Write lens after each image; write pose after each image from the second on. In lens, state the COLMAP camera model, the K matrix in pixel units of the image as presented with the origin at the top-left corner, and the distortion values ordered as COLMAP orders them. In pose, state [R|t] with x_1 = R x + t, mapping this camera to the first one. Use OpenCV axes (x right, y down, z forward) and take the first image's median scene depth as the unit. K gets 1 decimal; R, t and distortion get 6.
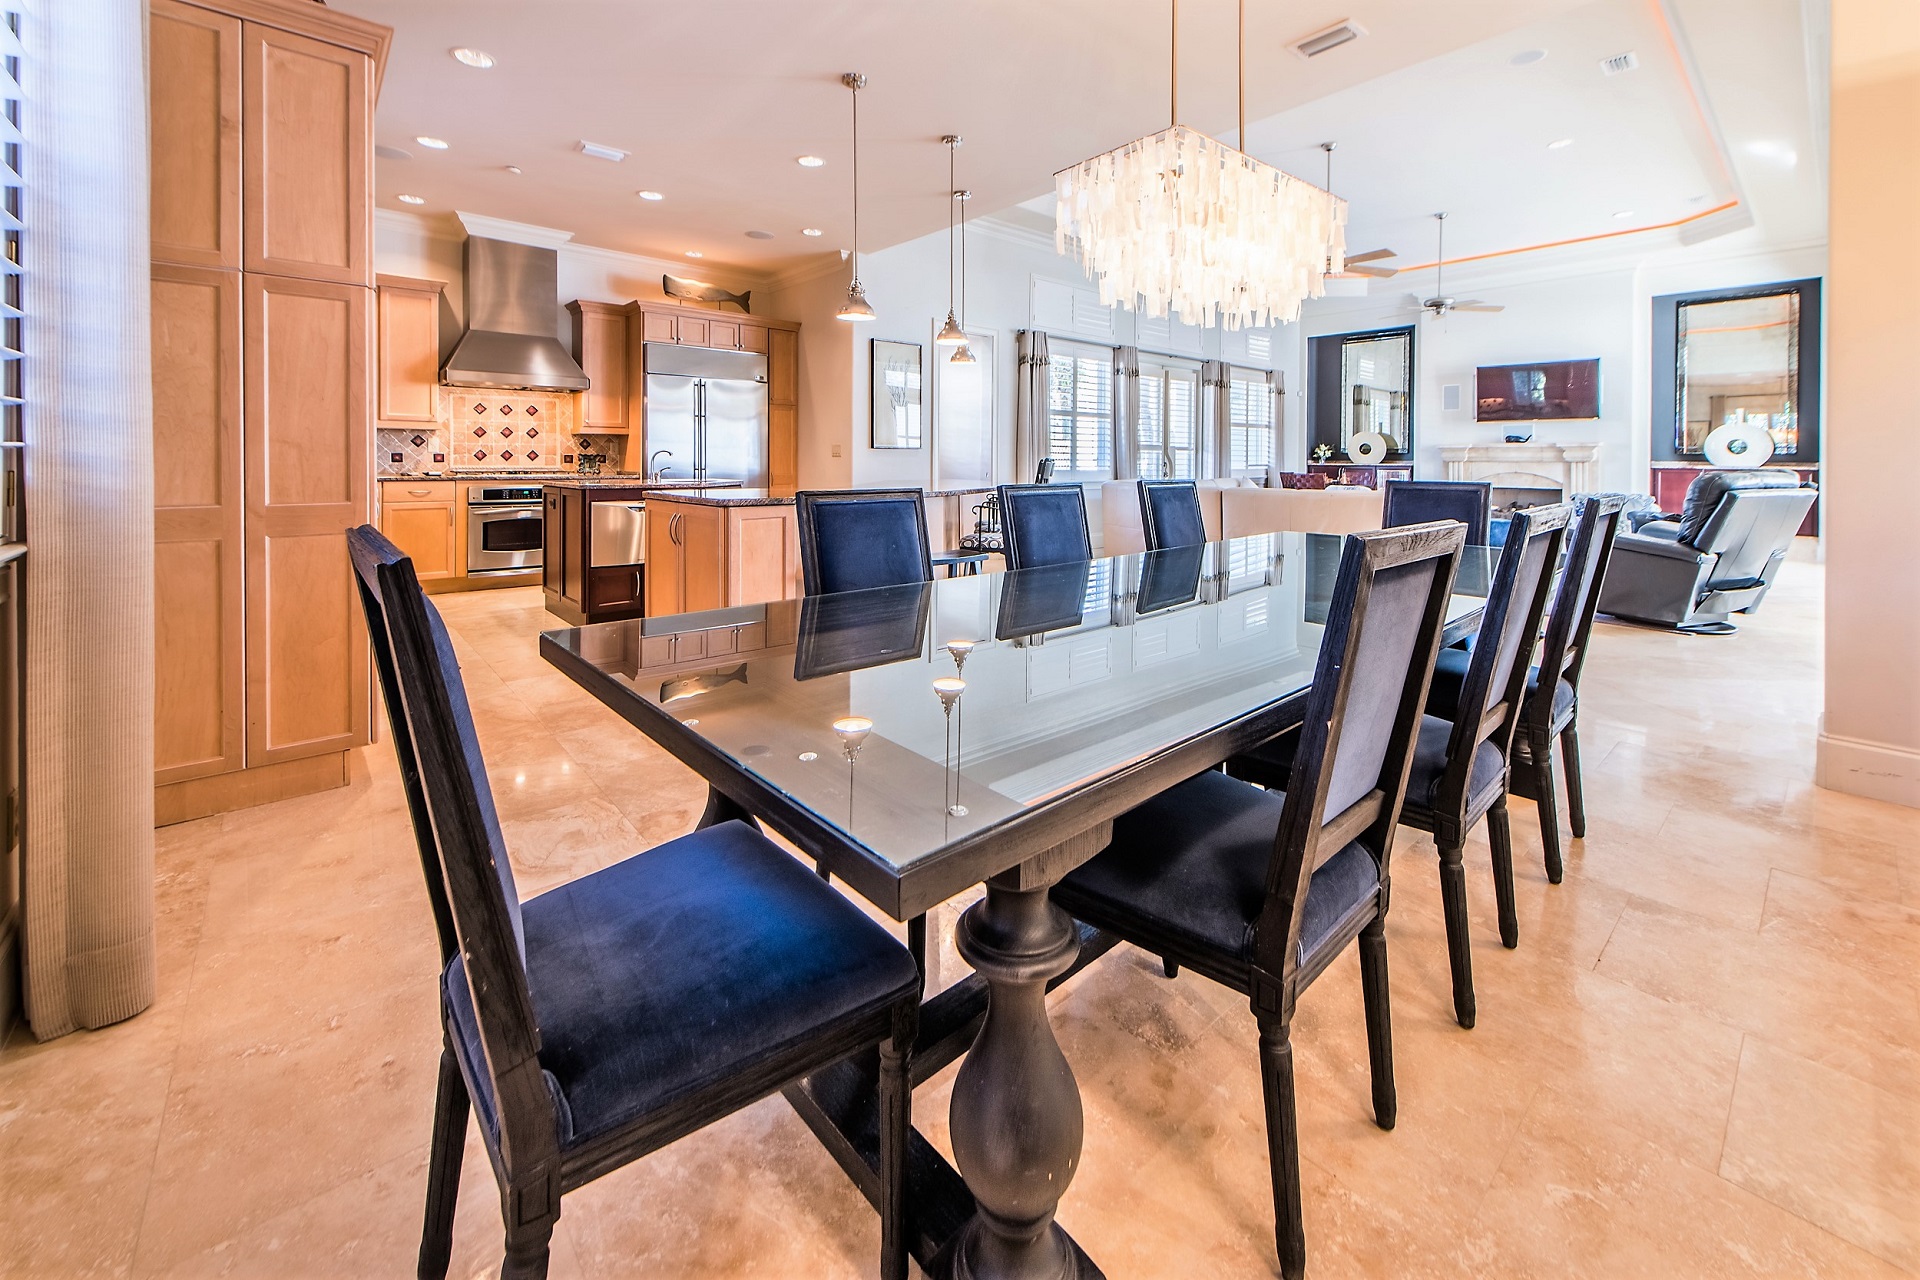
lens RADIAL K [[766.0, 0, 1029.5], [0, 766.0, 460.8], [0, 0, 1]] dist [0.000071, 0.000012]
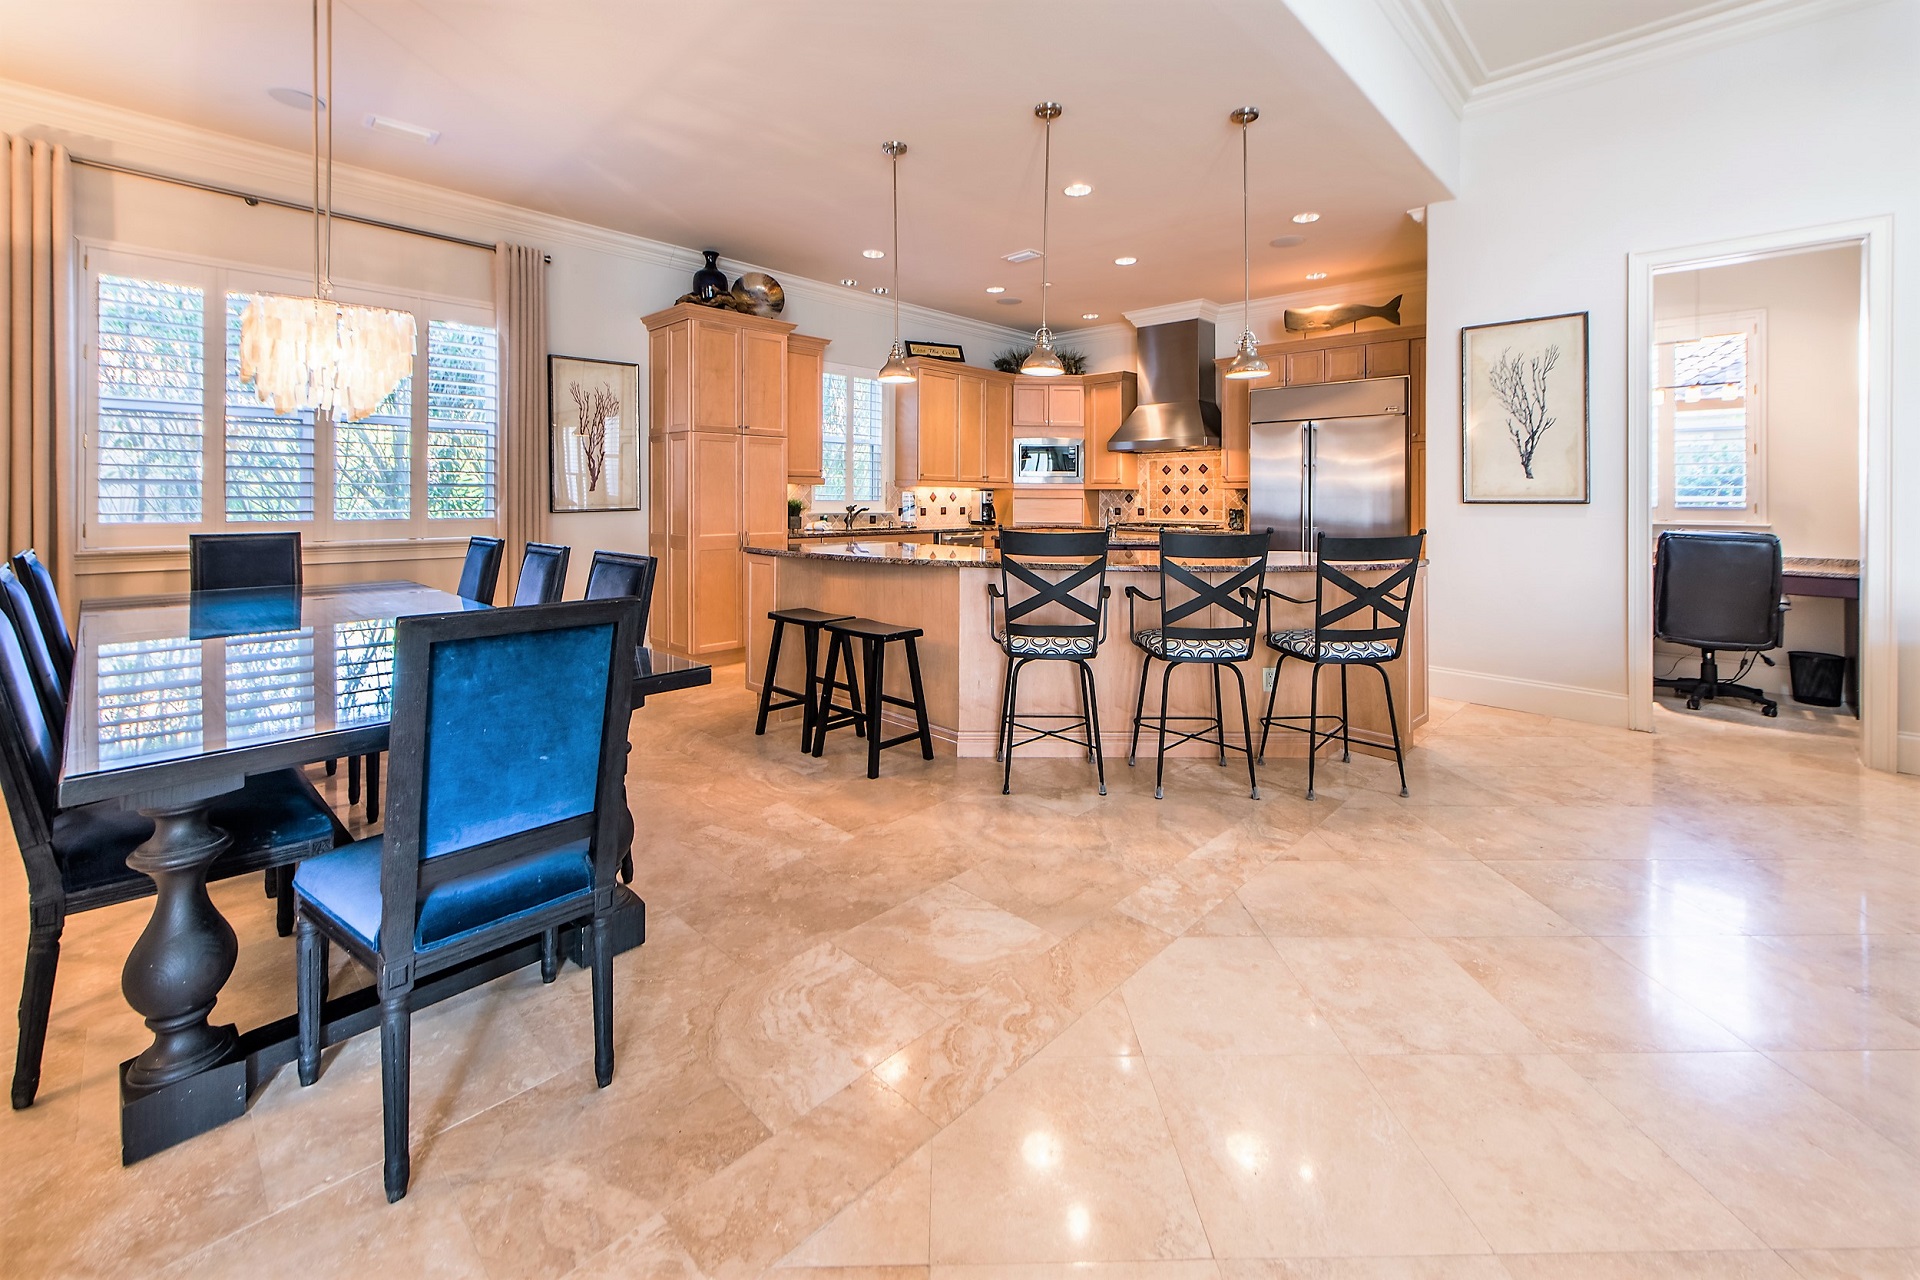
lens RADIAL K [[782.4, 0, 932.1], [0, 782.4, 497.7], [0, 0, 1]] dist [0.000623, 0.000146]
pose [[0.026860, -0.007537, -0.999611, 0.462571], [-0.010892, 0.999910, -0.007832, -0.011869], [0.999580, 0.011098, 0.026776, 0.600714]]
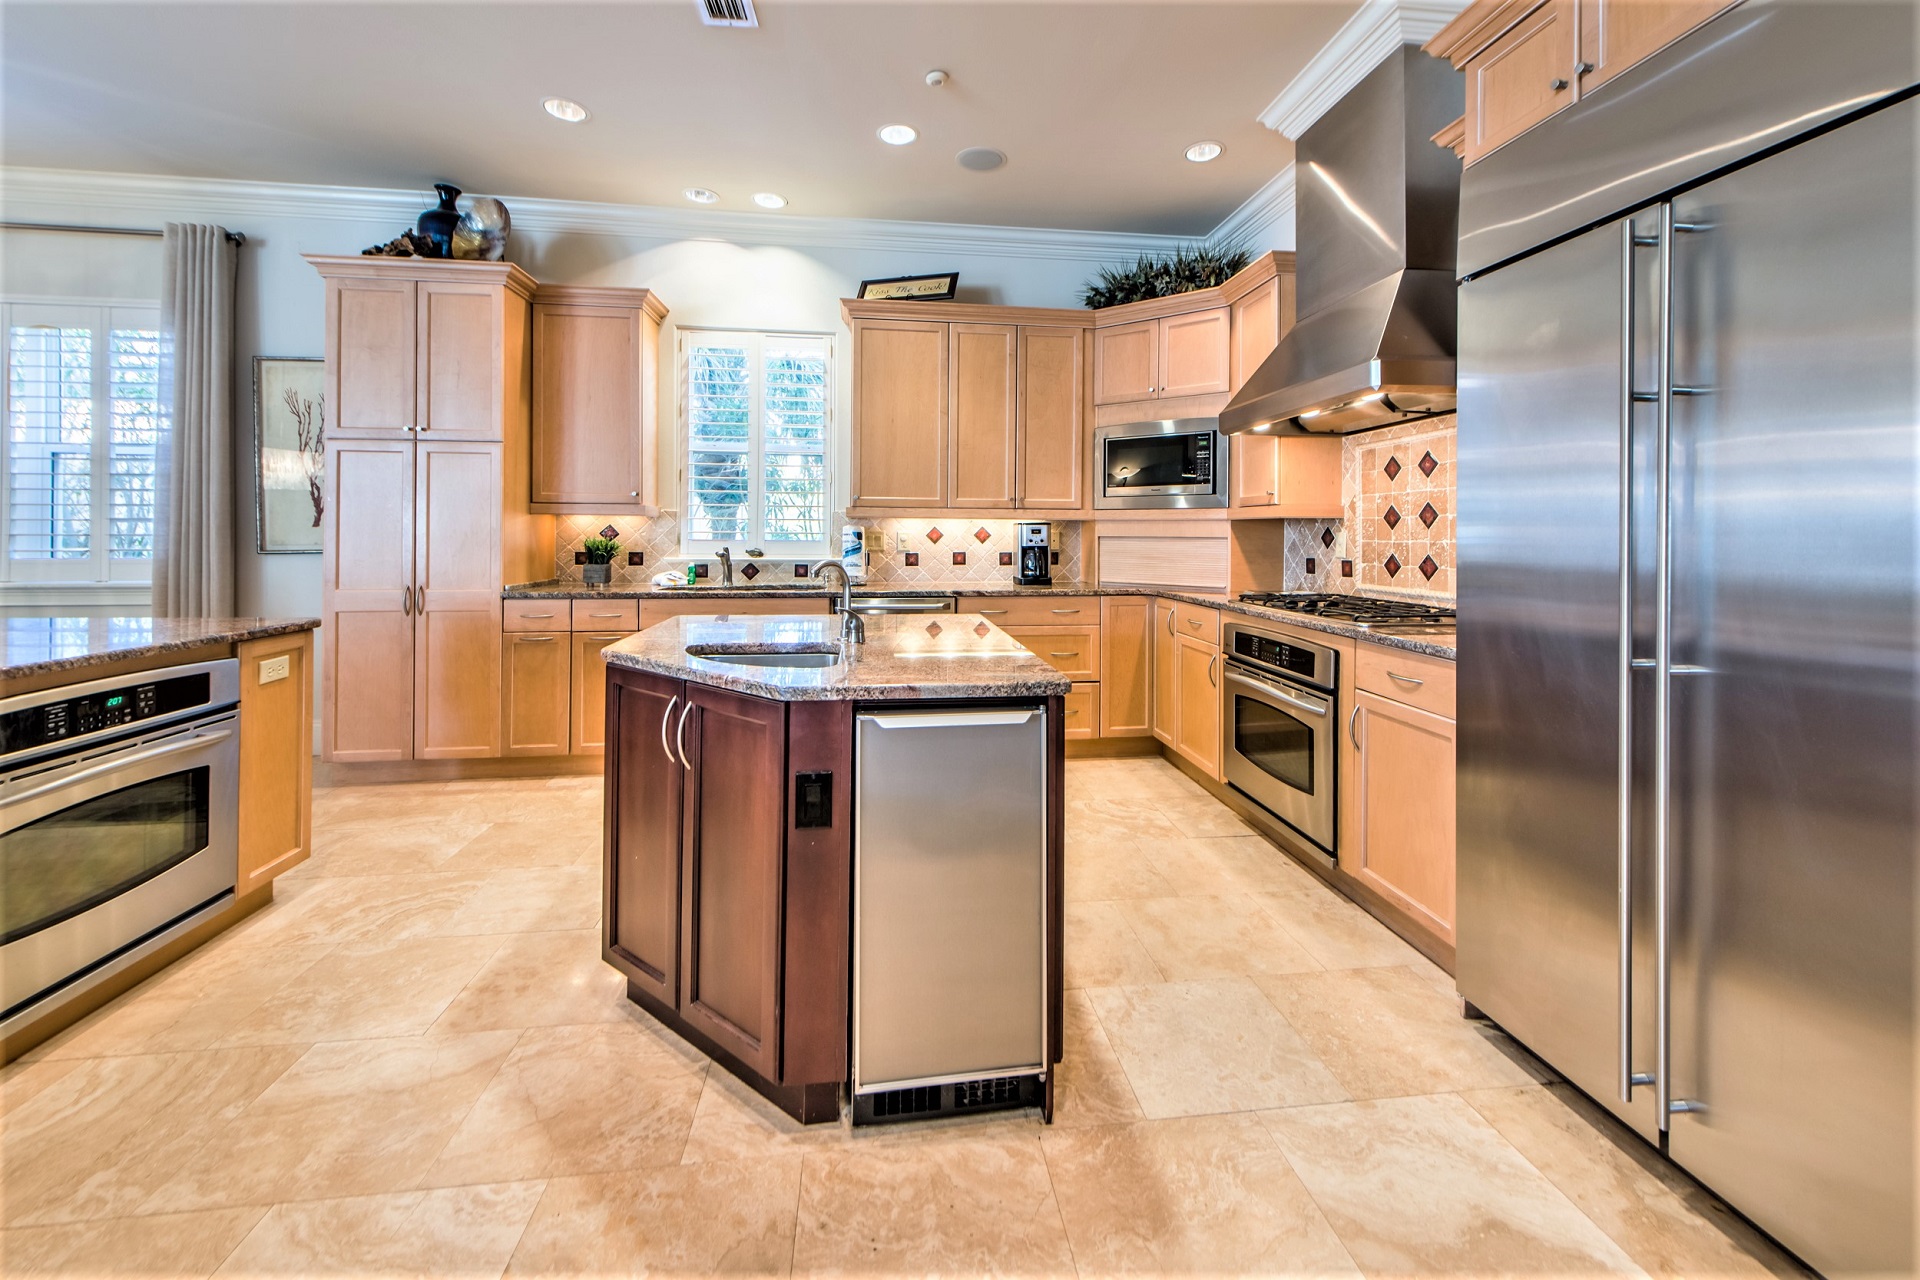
lens RADIAL K [[749.6, 0, 959.0], [0, 749.6, 534.0], [0, 0, 1]] dist [-0.000841, -0.000053]
pose [[-0.596727, -0.012429, -0.802348, -0.178305], [-0.014978, 0.999878, -0.004350, -0.020403], [0.802304, 0.009421, -0.596841, 1.046696]]
